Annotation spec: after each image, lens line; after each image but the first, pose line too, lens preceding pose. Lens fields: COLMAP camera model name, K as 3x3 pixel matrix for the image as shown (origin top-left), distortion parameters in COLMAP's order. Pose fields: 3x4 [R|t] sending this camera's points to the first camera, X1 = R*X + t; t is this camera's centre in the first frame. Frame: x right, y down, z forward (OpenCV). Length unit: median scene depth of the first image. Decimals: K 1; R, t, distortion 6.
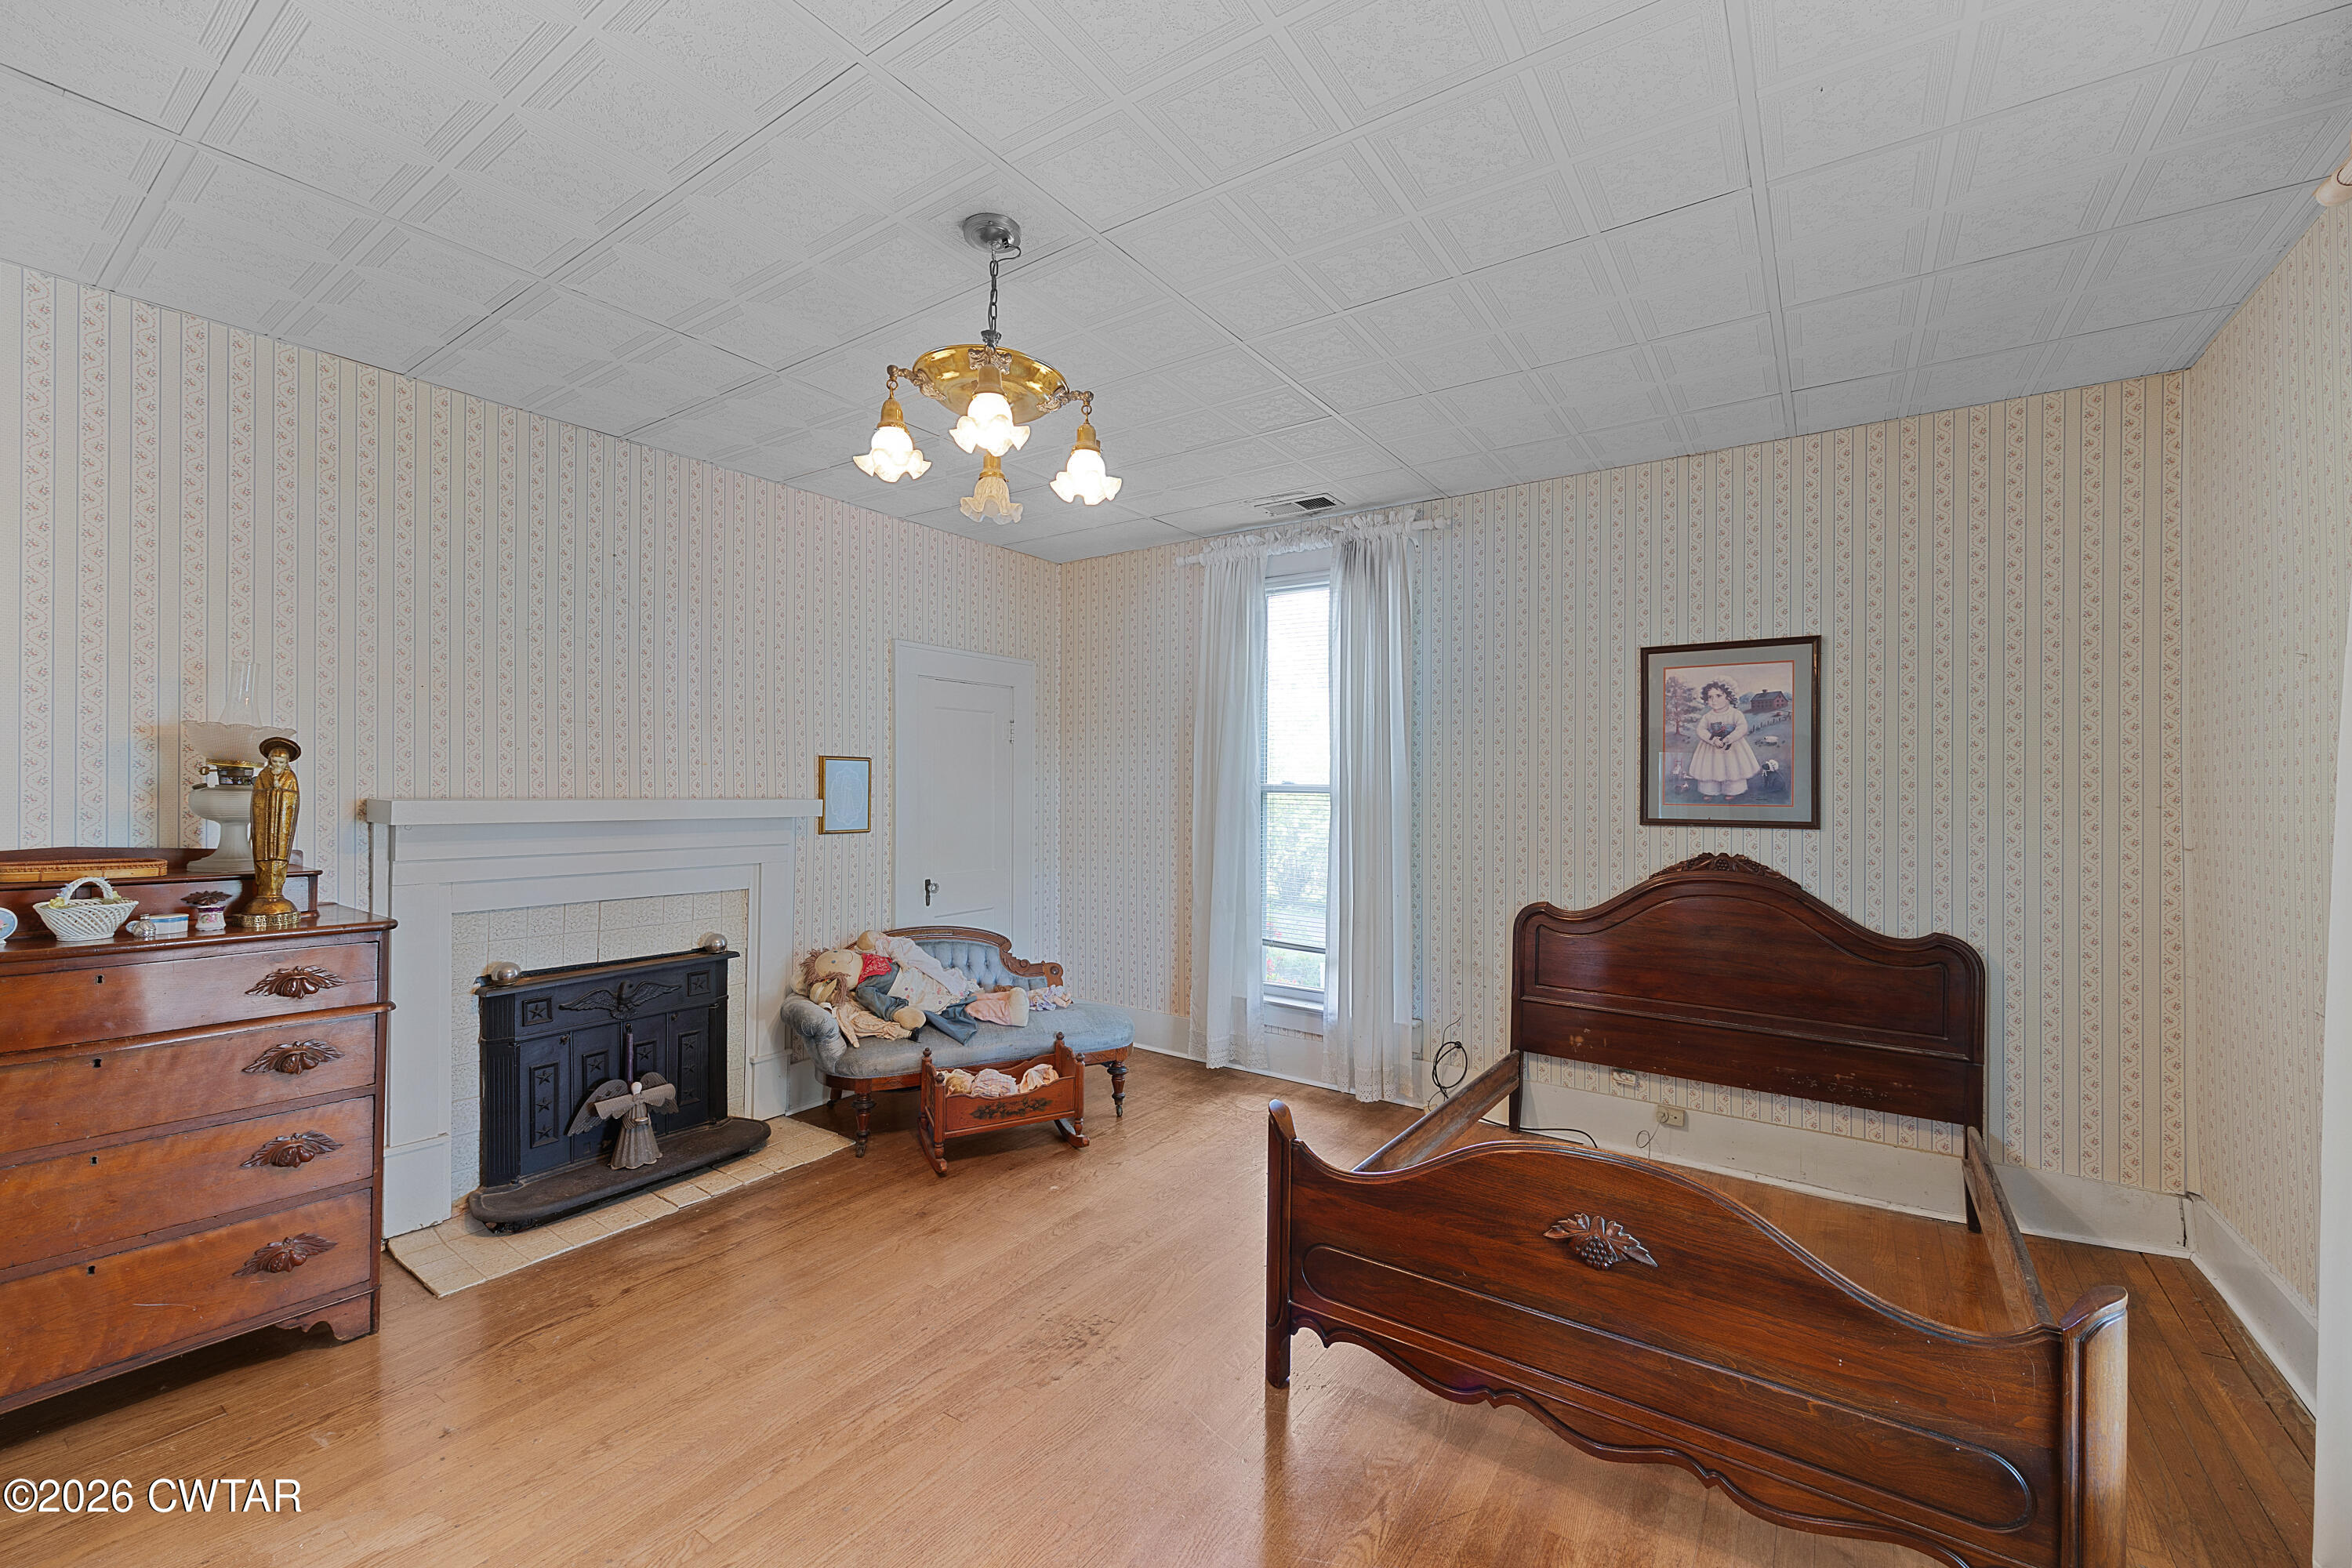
lens RADIAL K [[943.7, 0, 1188.8], [0, 943.7, 790.4], [0, 0, 1]] dist [-0.001027, 0.000779]
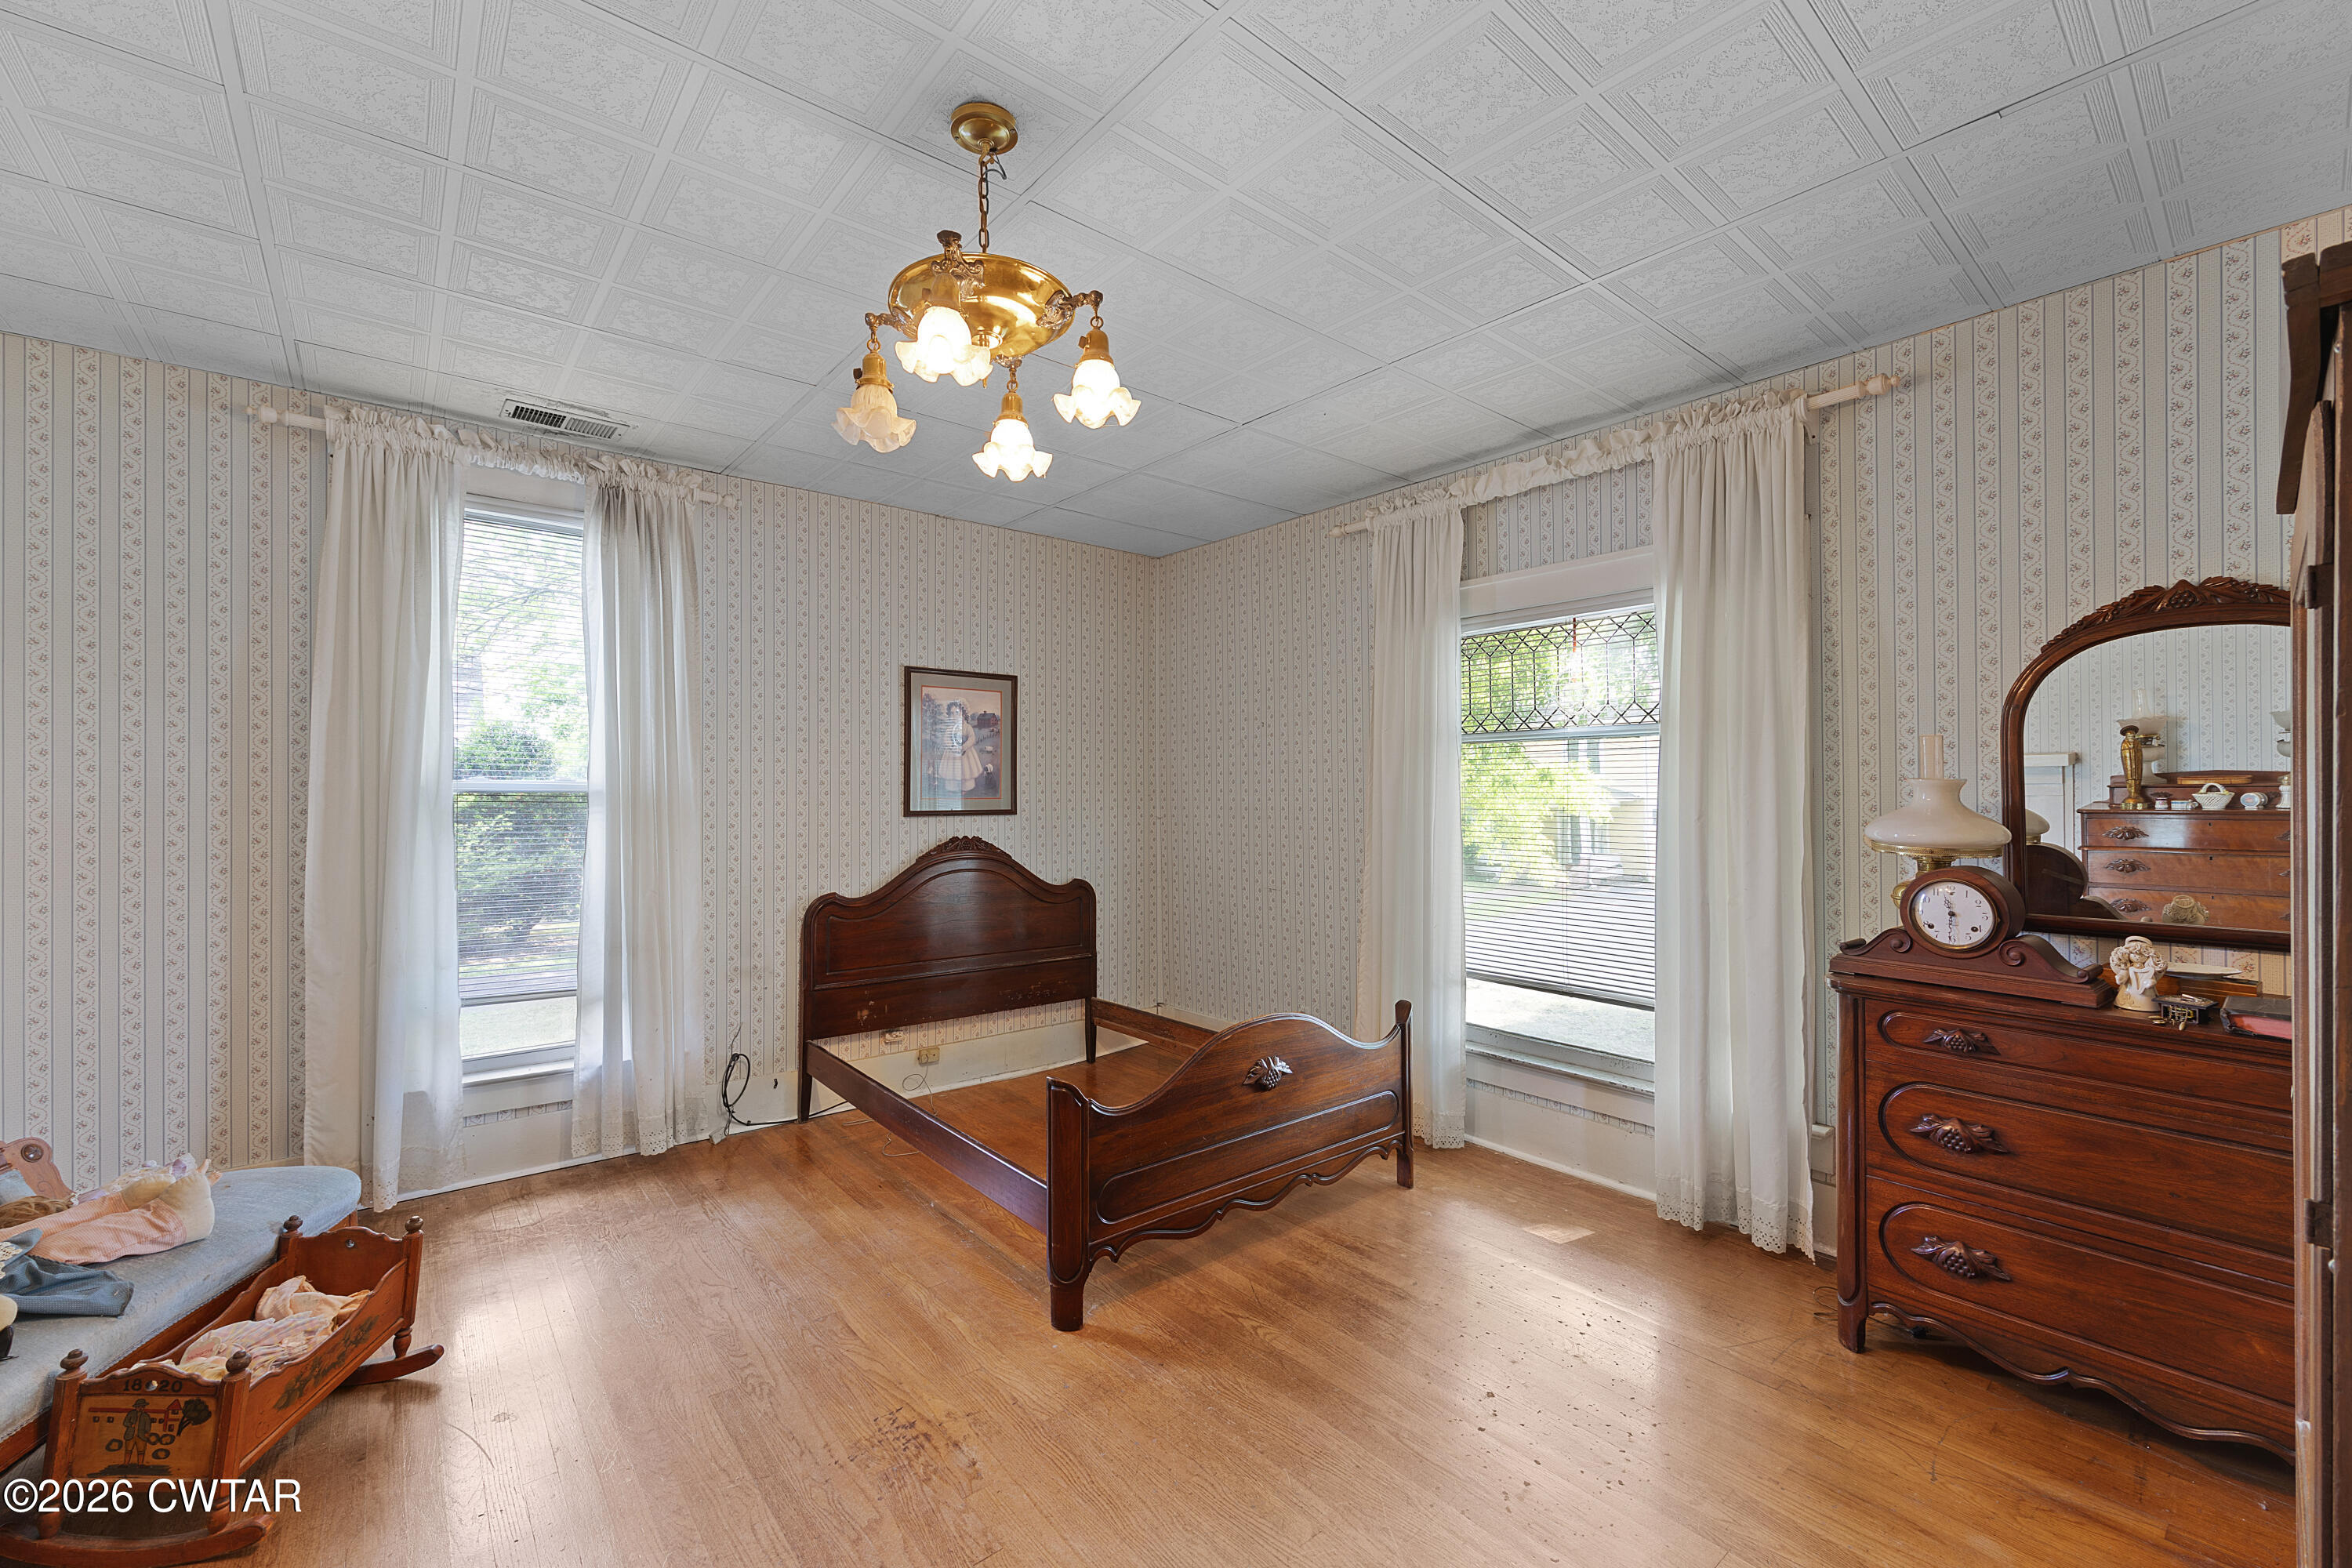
lens RADIAL K [[943.7, 0, 1183.1], [0, 943.7, 783.5], [0, 0, 1]] dist [-0.001027, 0.000779]
pose [[0.283689, -0.001067, 0.958916, -0.548115], [0.002767, 0.999996, 0.000294, -0.004078], [-0.958912, 0.002570, 0.283691, 0.334578]]
